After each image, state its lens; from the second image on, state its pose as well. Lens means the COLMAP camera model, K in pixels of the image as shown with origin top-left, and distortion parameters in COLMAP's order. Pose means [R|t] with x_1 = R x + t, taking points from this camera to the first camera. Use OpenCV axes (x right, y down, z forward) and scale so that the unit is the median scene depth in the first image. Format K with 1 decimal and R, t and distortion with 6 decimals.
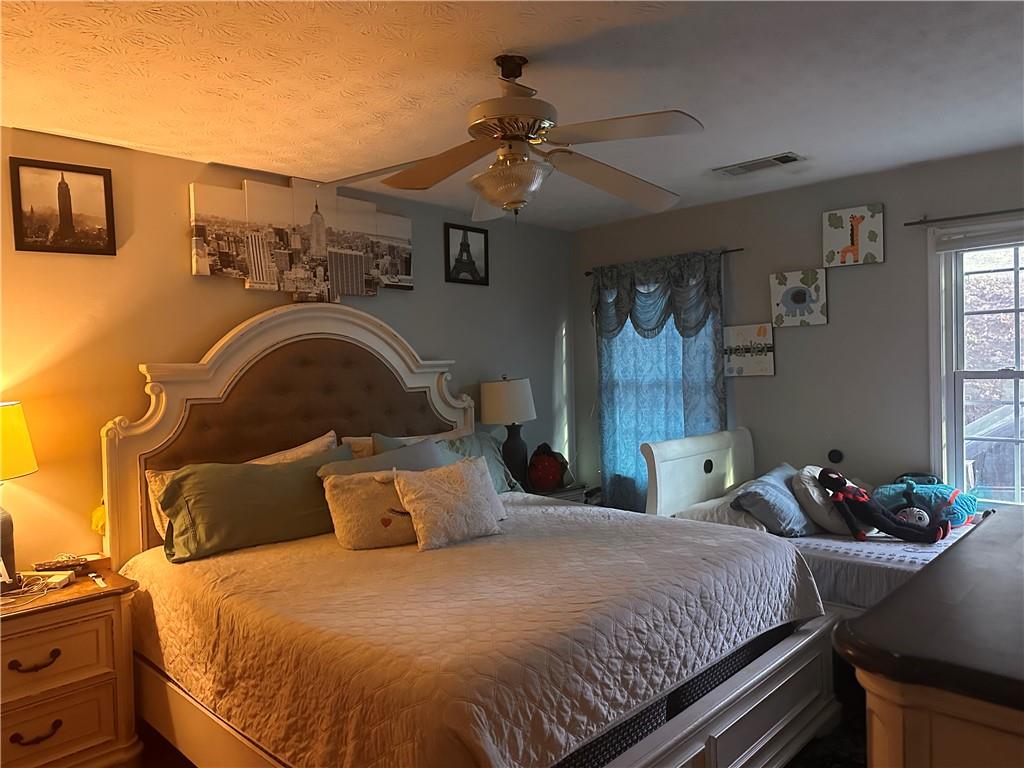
lens RADIAL K [[720.0, 0, 512.0], [0, 720.0, 384.0], [0, 0, 1]] dist [-0.000407, 0.000017]
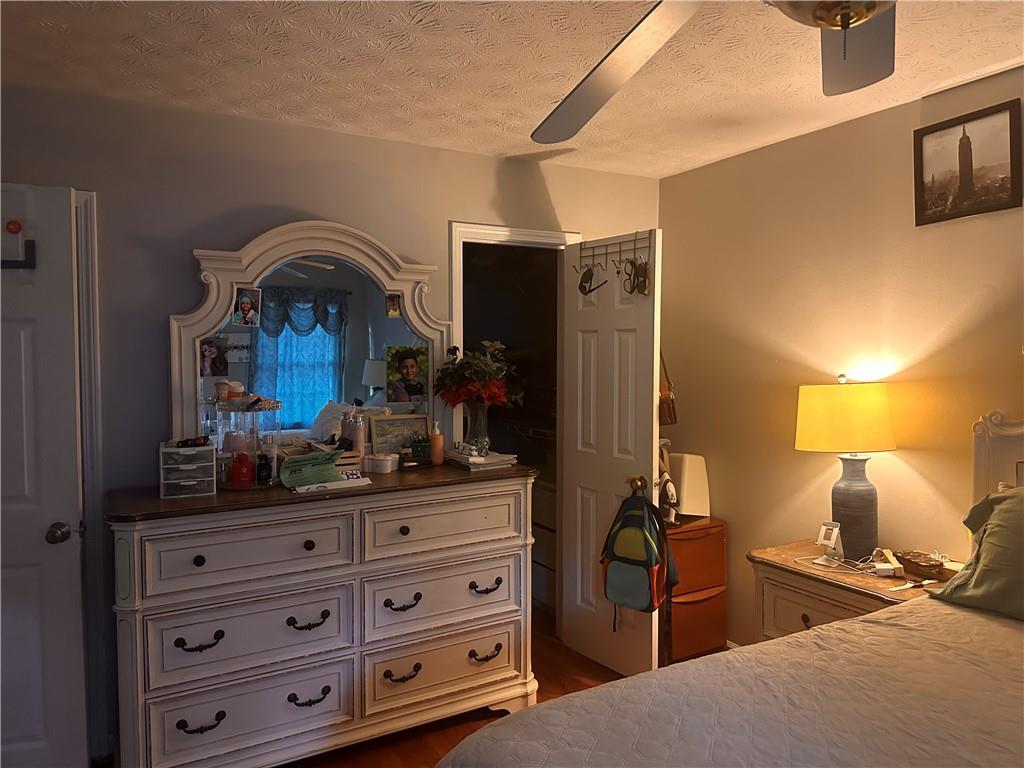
lens RADIAL K [[720.0, 0, 512.0], [0, 720.0, 384.0], [0, 0, 1]] dist [-0.000407, 0.000017]
pose [[-0.271386, 0.071673, -0.959798, 0.396162], [-0.013256, 0.996851, 0.078188, -0.041471], [0.962379, 0.033942, -0.269581, 0.726501]]
